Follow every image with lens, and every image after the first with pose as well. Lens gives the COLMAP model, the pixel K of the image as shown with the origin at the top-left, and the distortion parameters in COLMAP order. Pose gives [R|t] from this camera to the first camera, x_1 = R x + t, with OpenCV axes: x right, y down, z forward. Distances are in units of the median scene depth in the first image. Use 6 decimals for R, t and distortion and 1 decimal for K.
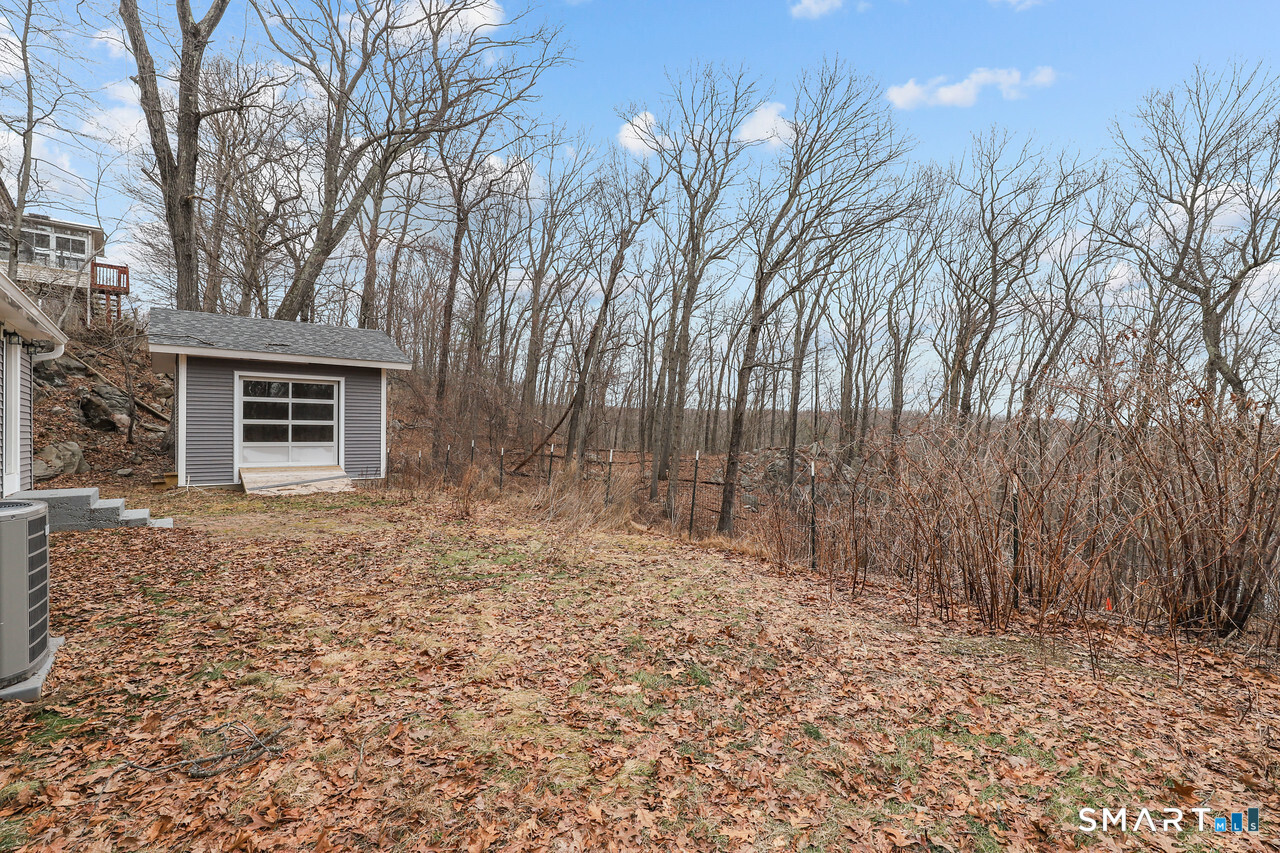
lens RADIAL K [[583.8, 0, 639.1], [0, 583.8, 433.1], [0, 0, 1]] dist [0.000196, -0.000013]
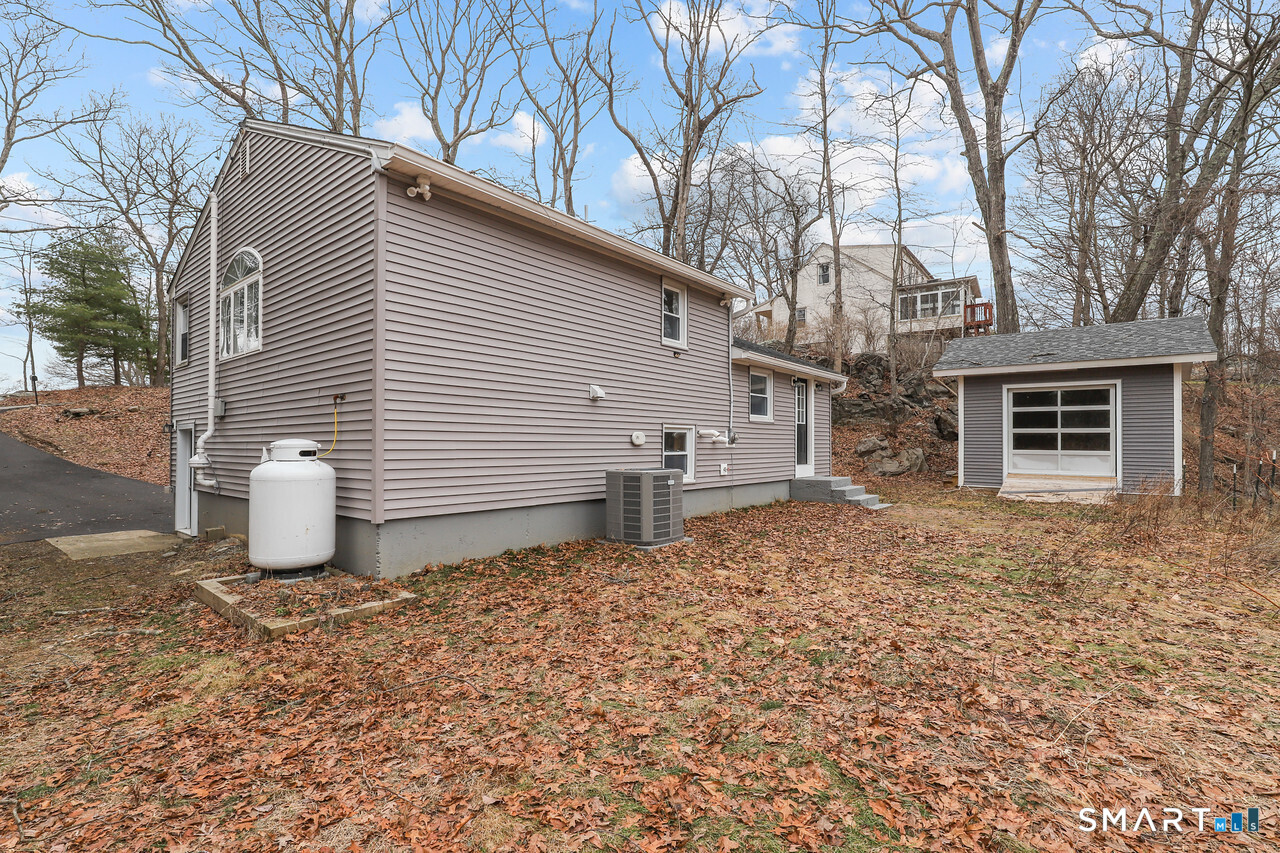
lens RADIAL K [[583.8, 0, 638.8], [0, 583.8, 430.9], [0, 0, 1]] dist [0.000196, -0.000013]
pose [[0.219792, -0.019743, -0.975347, 0.214880], [-0.001471, 0.999787, -0.020570, 0.003772], [0.975546, 0.005956, 0.219716, 0.082560]]
